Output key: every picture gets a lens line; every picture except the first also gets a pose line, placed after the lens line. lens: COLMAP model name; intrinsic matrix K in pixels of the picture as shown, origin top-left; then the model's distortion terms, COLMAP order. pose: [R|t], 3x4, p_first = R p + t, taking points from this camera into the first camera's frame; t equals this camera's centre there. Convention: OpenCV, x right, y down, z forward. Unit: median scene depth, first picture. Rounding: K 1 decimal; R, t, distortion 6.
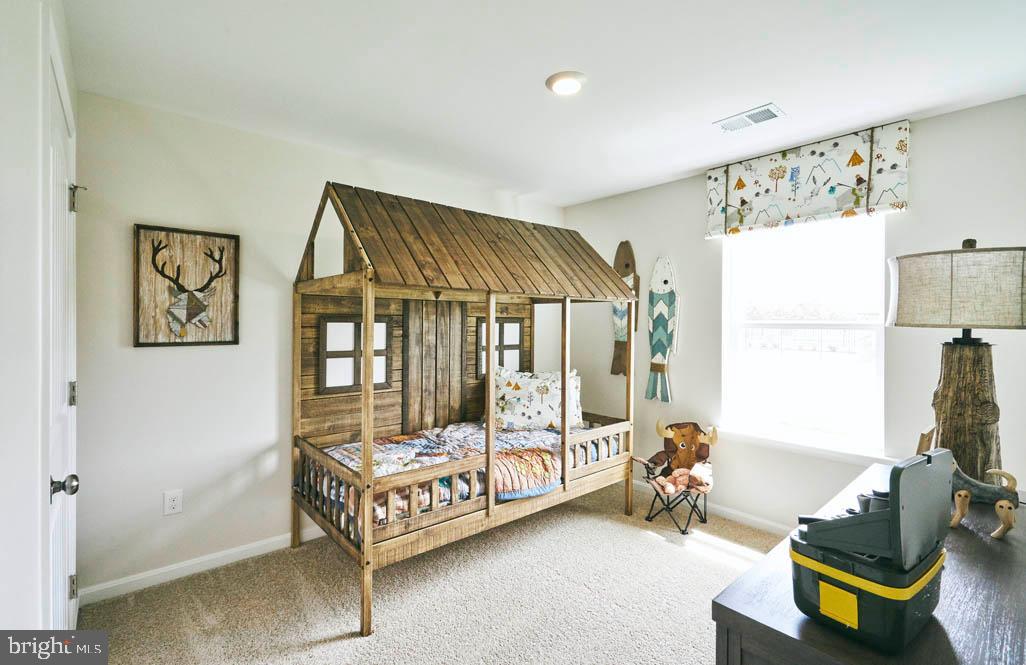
lens RADIAL K [[457.7, 0, 513.0], [0, 457.7, 332.5], [0, 0, 1]] dist [-0.000168, 0.000181]
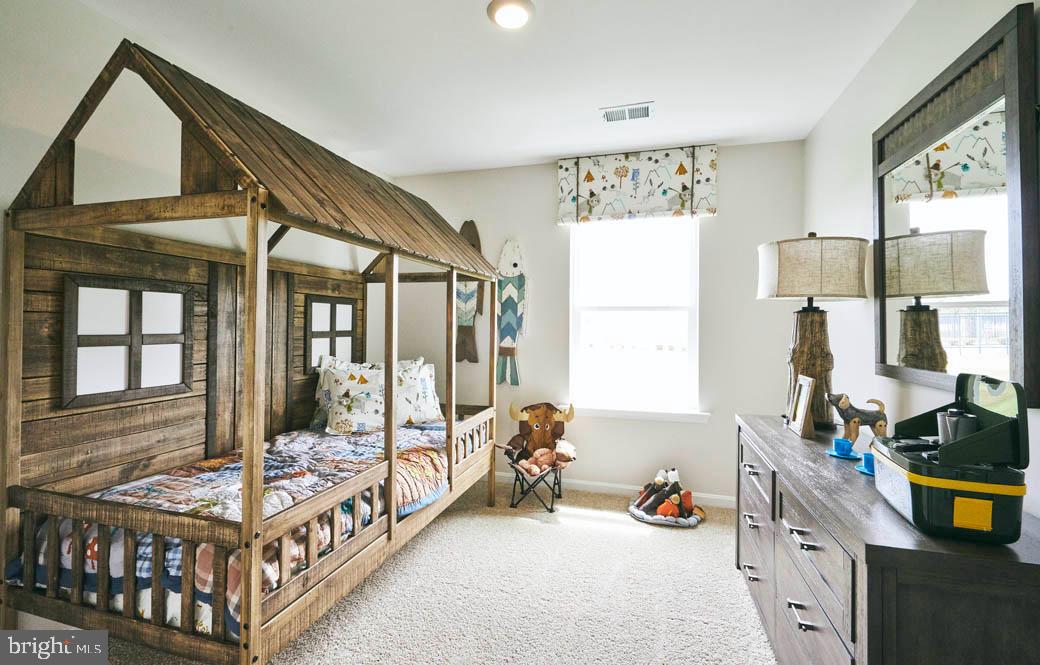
lens RADIAL K [[457.2, 0, 518.5], [0, 457.2, 328.2], [0, 0, 1]] dist [-0.000107, 0.000308]
pose [[0.843449, -0.004664, 0.537189, -0.235204], [0.009506, 0.999935, -0.006244, 0.039958], [-0.537125, 0.010373, 0.843439, 0.186118]]
